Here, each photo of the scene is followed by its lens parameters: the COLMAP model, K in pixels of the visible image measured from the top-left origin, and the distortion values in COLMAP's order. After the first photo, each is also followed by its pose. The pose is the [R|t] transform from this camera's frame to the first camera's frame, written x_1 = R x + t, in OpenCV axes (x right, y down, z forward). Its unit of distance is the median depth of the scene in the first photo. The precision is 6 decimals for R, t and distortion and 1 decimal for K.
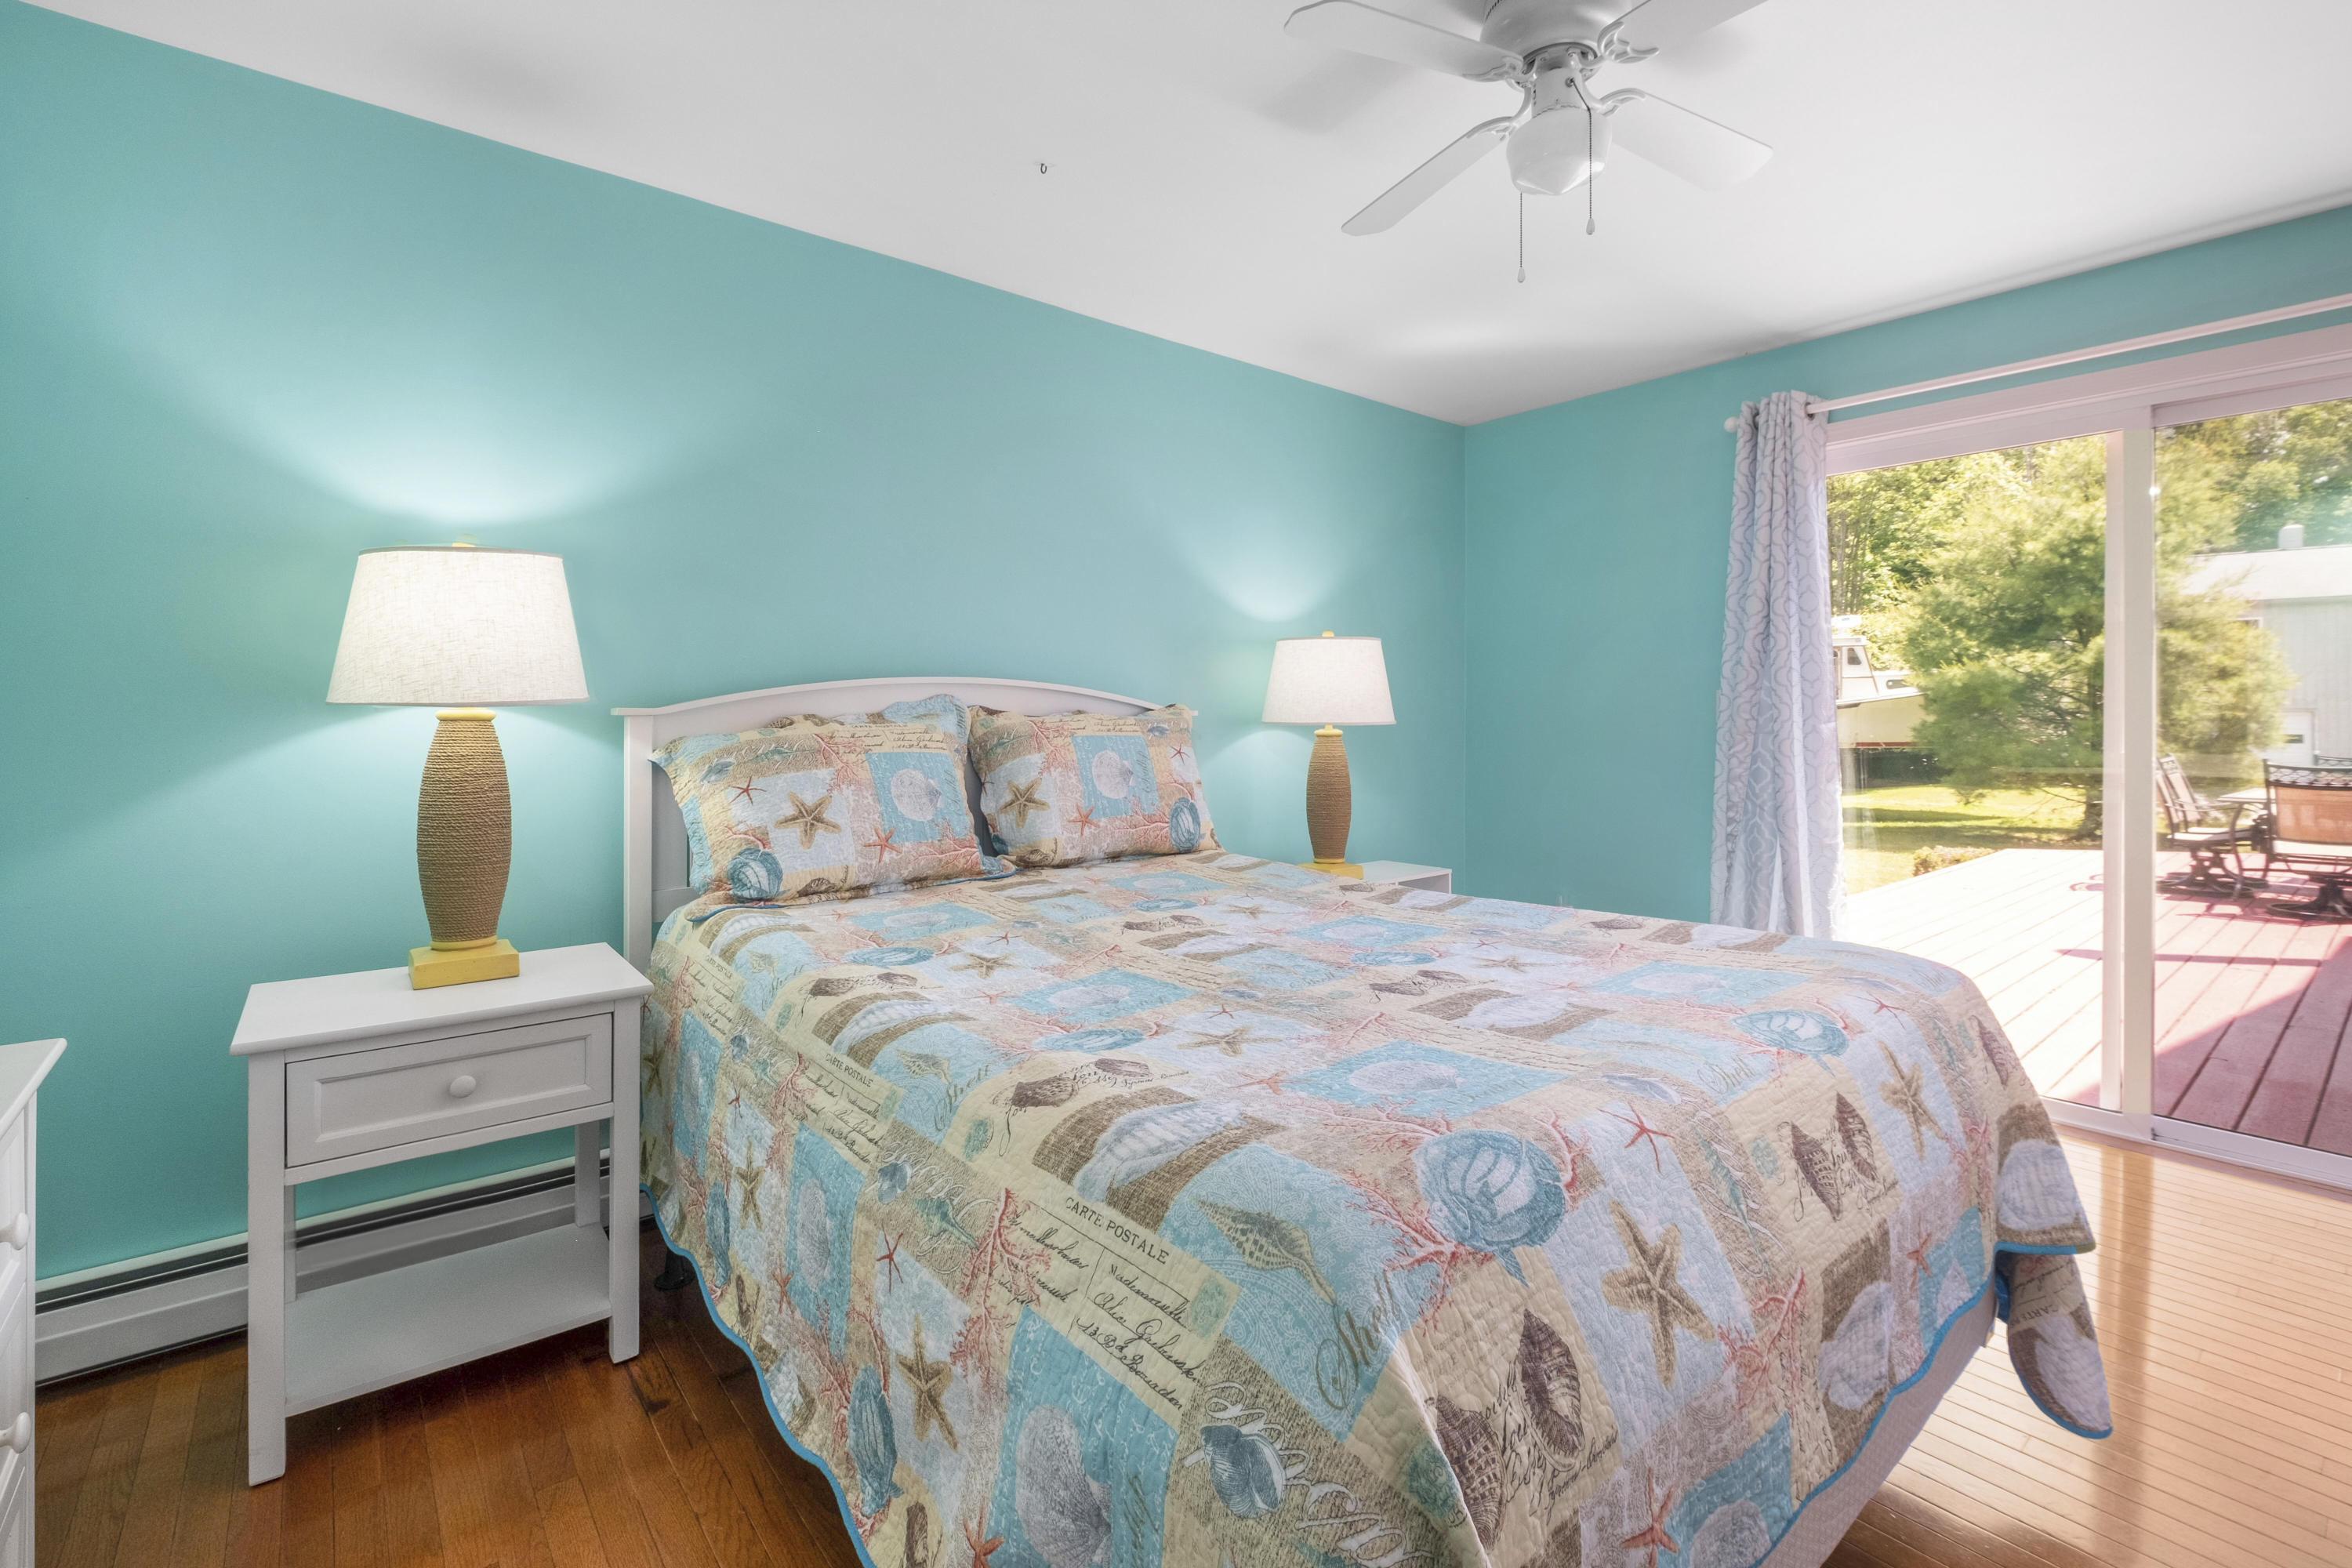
lens RADIAL K [[1038.7, 0, 1178.5], [0, 1038.7, 731.8], [0, 0, 1]] dist [-0.001804, -0.000195]
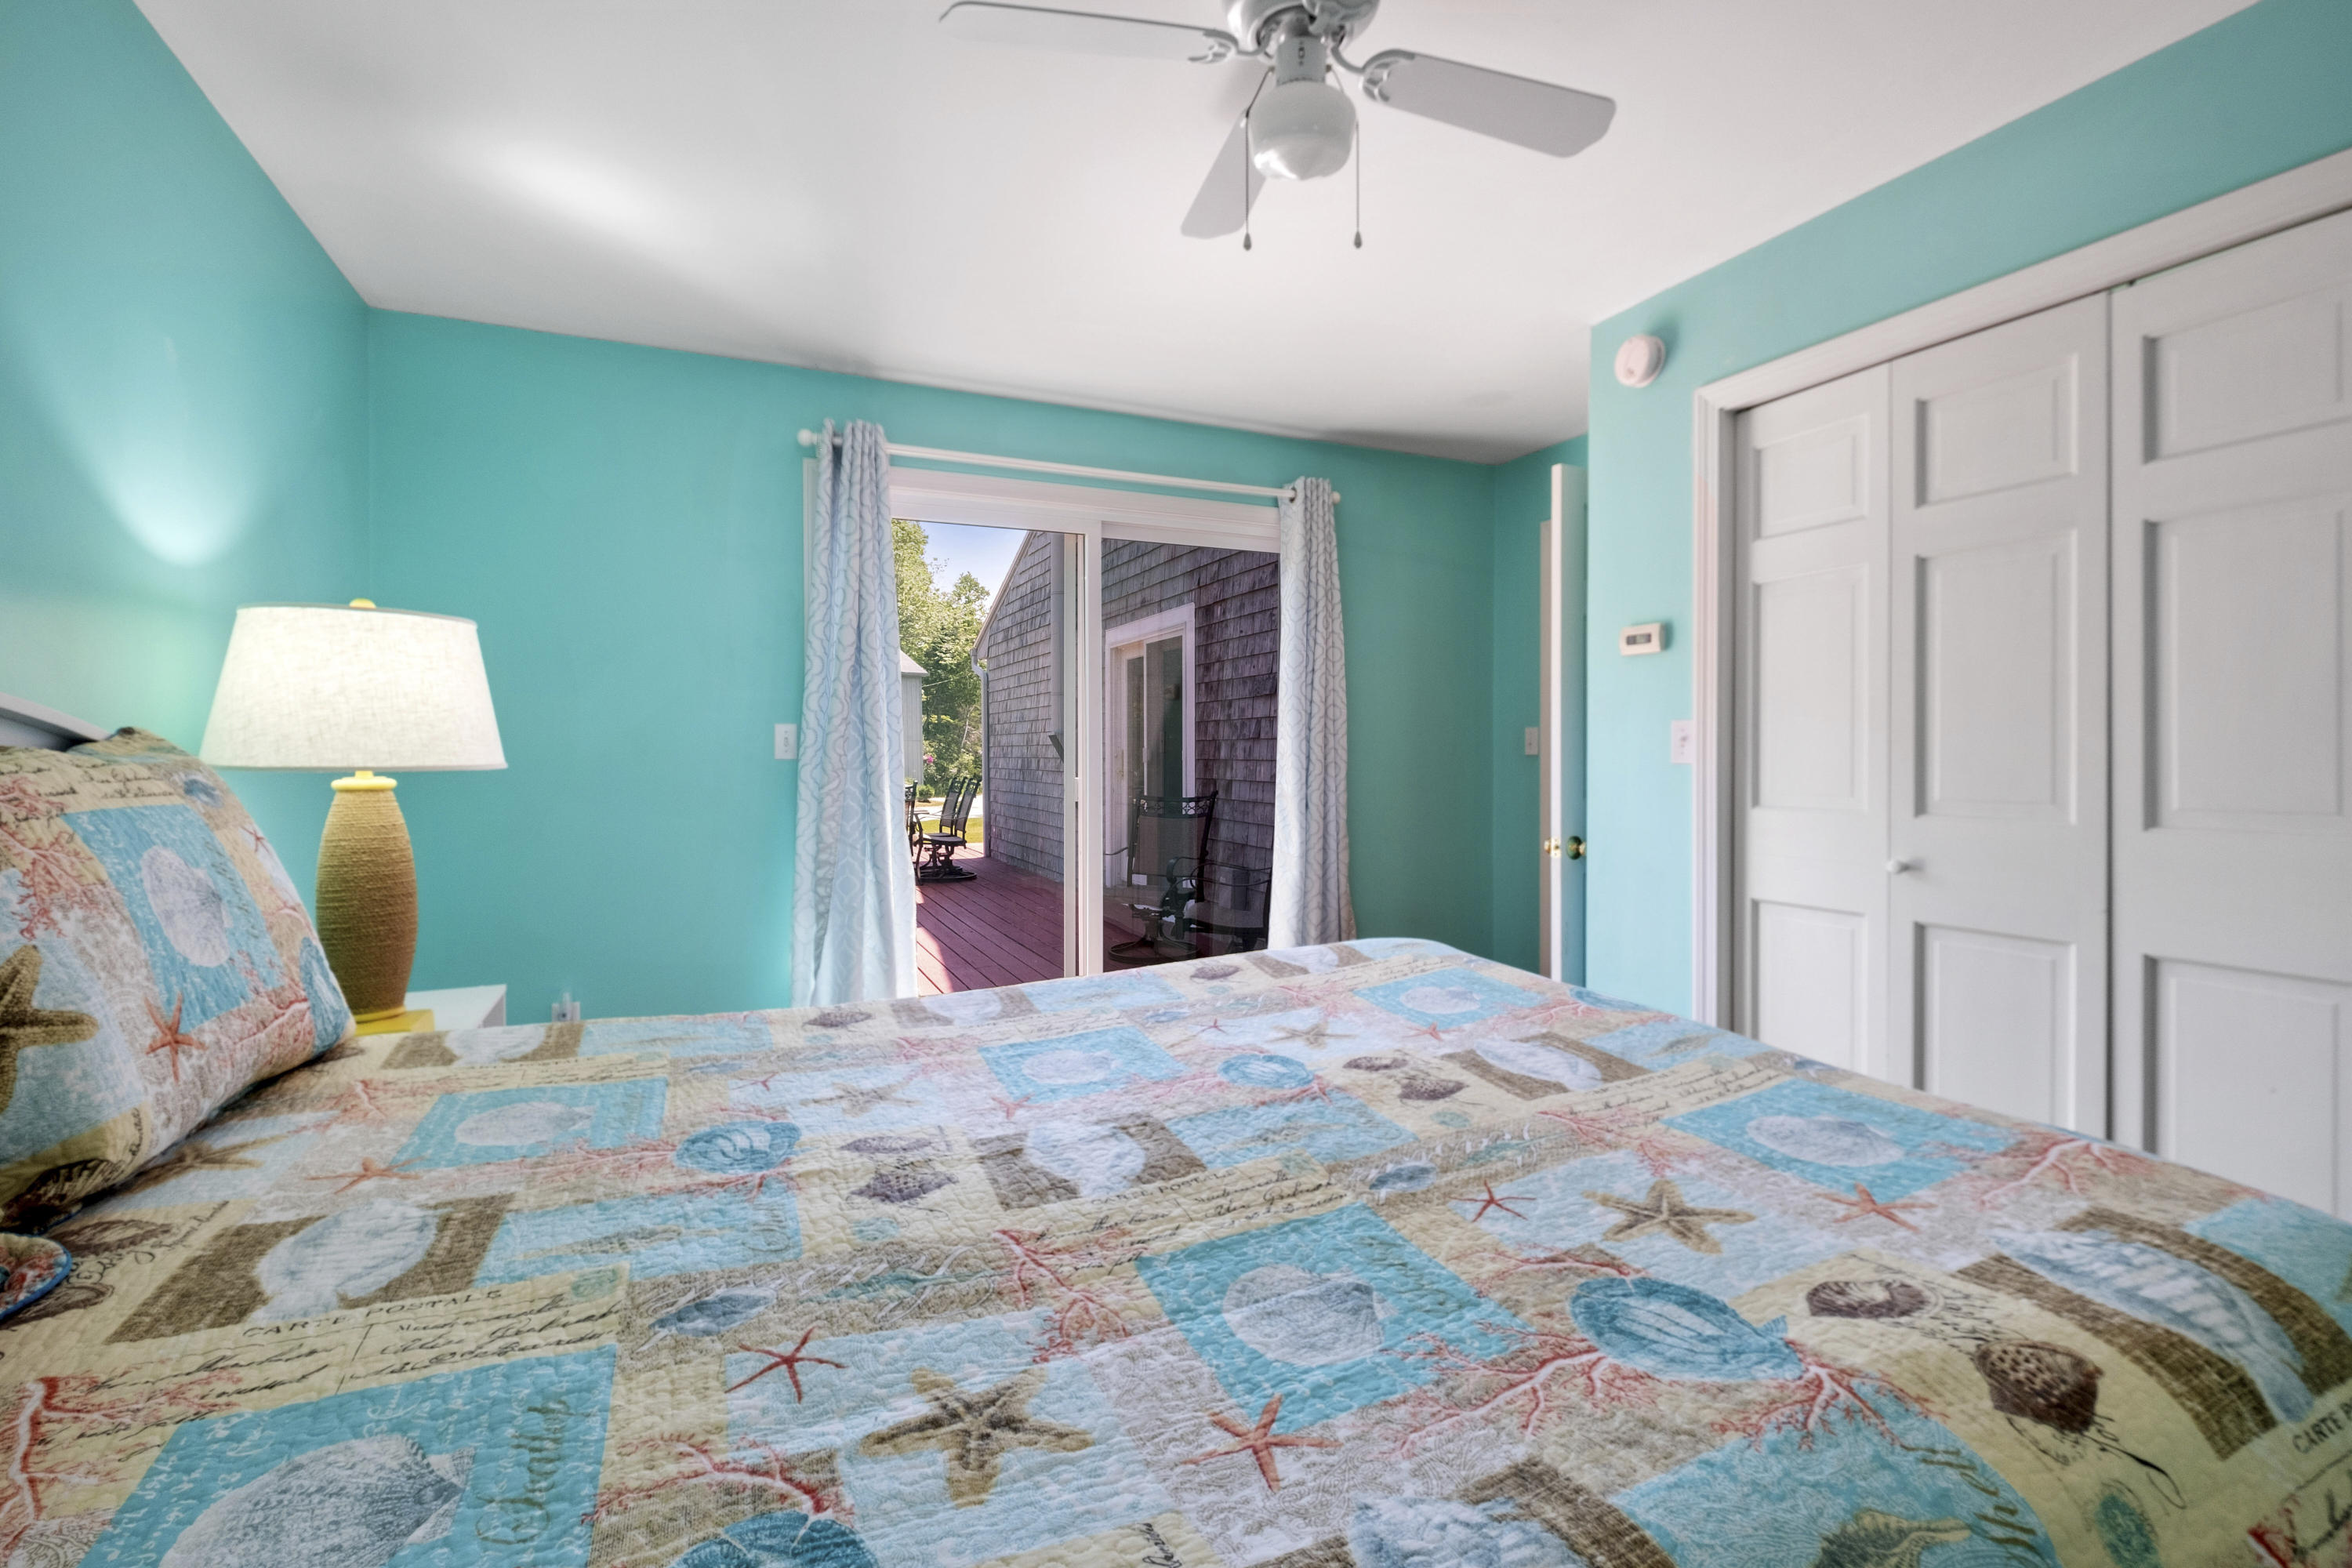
lens RADIAL K [[1028.2, 0, 1181.9], [0, 1028.2, 771.6], [0, 0, 1]] dist [-0.002618, -0.000420]
pose [[0.254435, -0.020465, 0.966873, -0.713366], [0.016755, 0.999719, 0.016751, -0.019661], [-0.966945, 0.011938, 0.254706, 1.153727]]
